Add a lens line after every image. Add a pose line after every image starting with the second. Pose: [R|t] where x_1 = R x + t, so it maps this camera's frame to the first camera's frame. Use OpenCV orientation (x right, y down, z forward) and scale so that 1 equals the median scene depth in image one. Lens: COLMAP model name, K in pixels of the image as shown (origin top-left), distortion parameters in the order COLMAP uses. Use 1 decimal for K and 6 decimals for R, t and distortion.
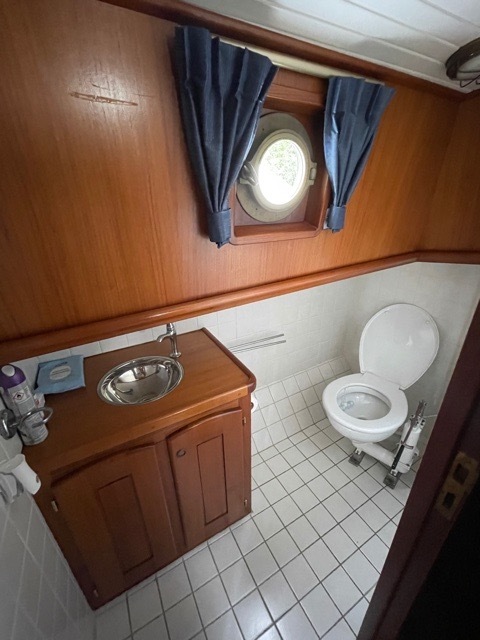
lens RADIAL K [[269.7, 0, 240.0], [0, 269.7, 320.0], [0, 0, 1]] dist [-0.001994, -0.000178]
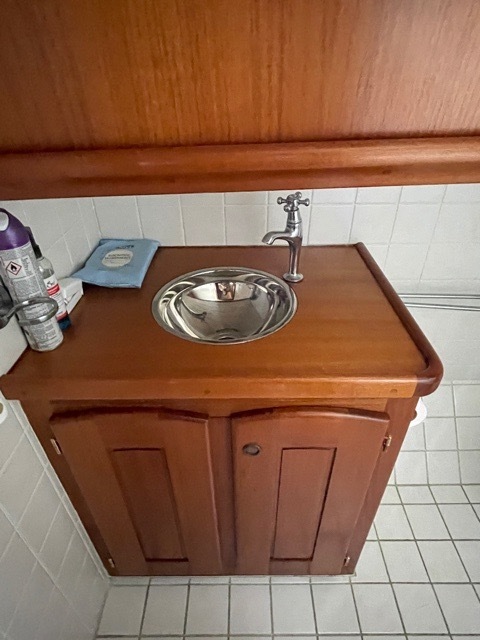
lens RADIAL K [[371.2, 0, 243.6], [0, 371.2, 316.3], [0, 0, 1]] dist [-0.006792, -0.001566]
pose [[0.873865, 0.285787, -0.393300, -0.011280], [-0.206712, 0.950626, 0.231472, 0.055826], [0.440033, -0.120976, 0.889795, 0.303000]]
